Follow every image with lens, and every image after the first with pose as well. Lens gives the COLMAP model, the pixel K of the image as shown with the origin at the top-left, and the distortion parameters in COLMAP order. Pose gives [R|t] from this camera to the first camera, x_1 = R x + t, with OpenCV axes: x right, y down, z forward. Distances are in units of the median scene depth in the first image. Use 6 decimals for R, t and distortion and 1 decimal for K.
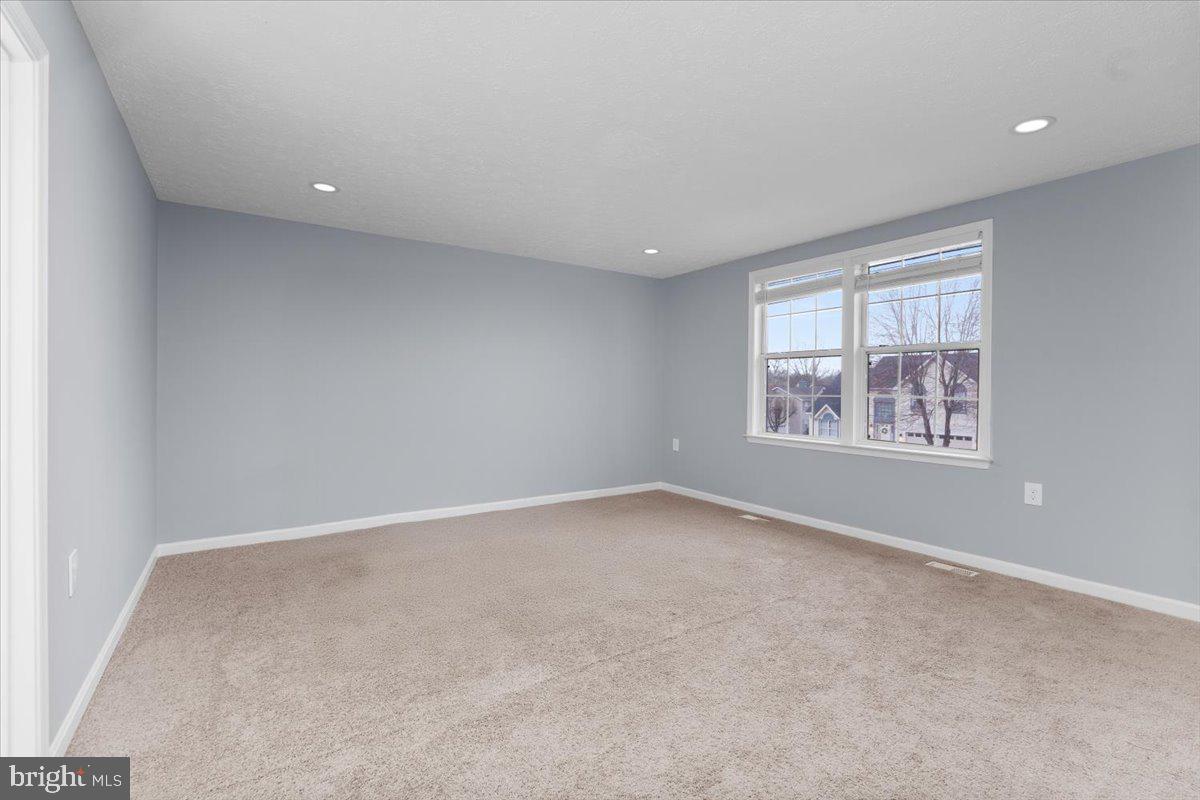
lens RADIAL K [[533.5, 0, 603.0], [0, 533.5, 395.3], [0, 0, 1]] dist [0.003252, 0.000677]
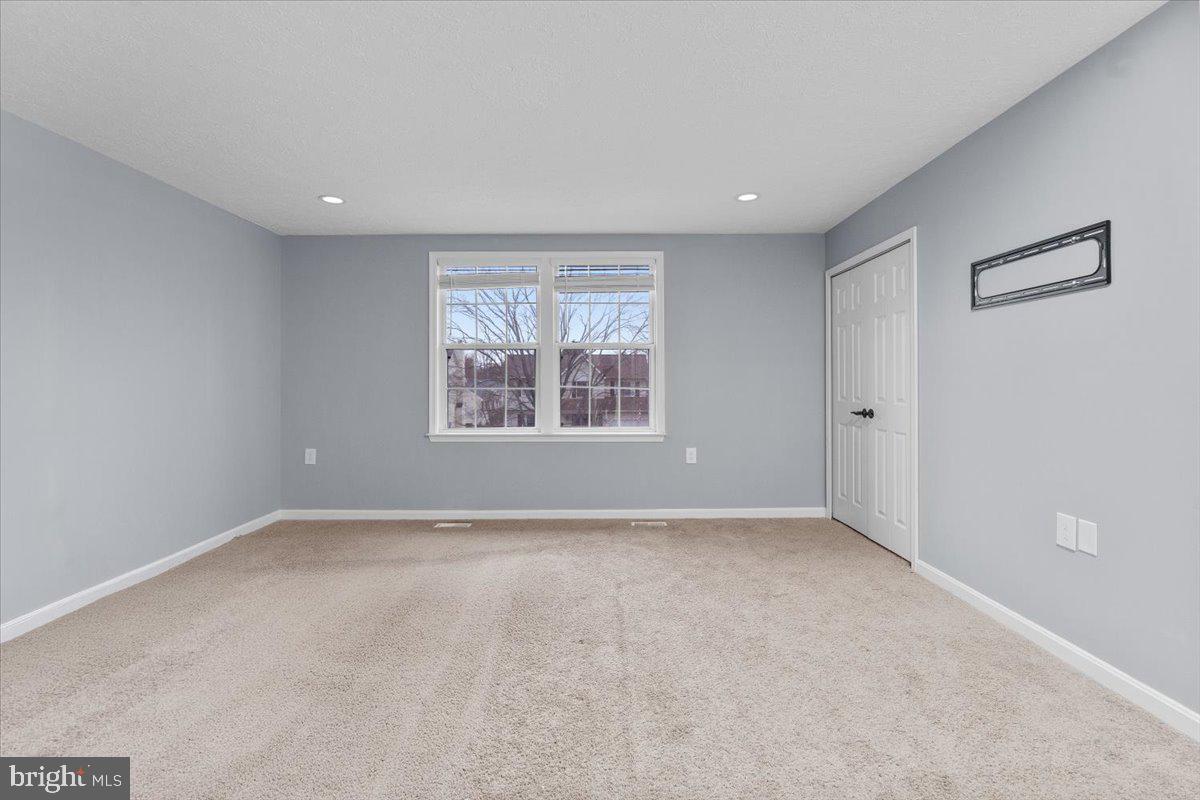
lens RADIAL K [[540.5, 0, 603.3], [0, 540.5, 382.0], [0, 0, 1]] dist [-0.002547, 0.000671]
pose [[0.566152, -0.008707, 0.824255, -0.380992], [0.018891, 0.999819, -0.002414, -0.006054], [-0.824084, 0.016938, 0.566214, 0.310033]]
